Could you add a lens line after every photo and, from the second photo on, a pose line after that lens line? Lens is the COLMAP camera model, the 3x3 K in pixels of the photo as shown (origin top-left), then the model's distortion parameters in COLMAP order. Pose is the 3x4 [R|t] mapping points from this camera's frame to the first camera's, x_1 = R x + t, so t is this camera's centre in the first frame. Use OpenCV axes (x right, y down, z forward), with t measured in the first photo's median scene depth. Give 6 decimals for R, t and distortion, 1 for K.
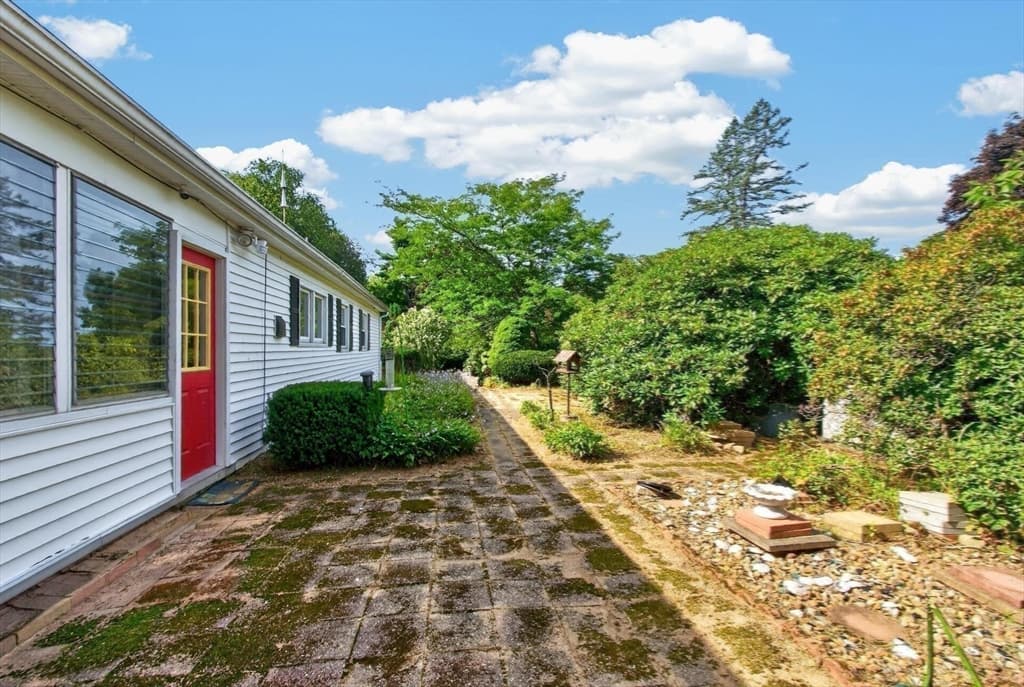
lens RADIAL K [[462.0, 0, 510.6], [0, 462.0, 343.7], [0, 0, 1]] dist [-0.000117, 0.000002]
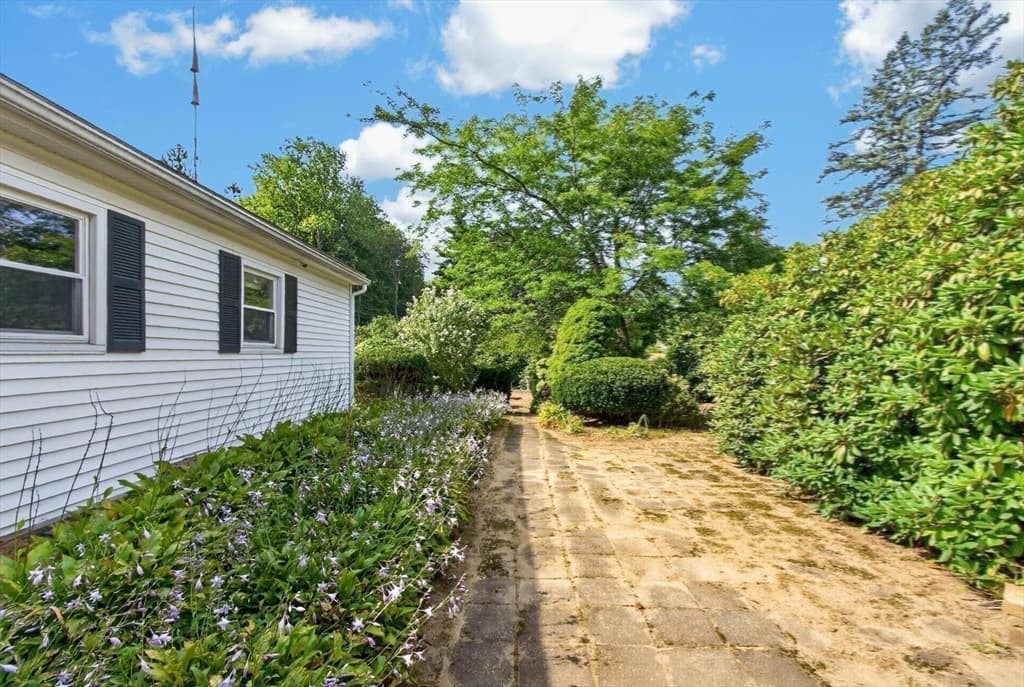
lens RADIAL K [[454.1, 0, 508.7], [0, 454.1, 352.1], [0, 0, 1]] dist [-0.023890, 0.000586]
pose [[0.988337, 0.013744, -0.151658, -0.008584], [-0.013189, 0.999902, 0.004670, 0.006233], [0.151708, -0.002615, 0.988422, 0.391953]]
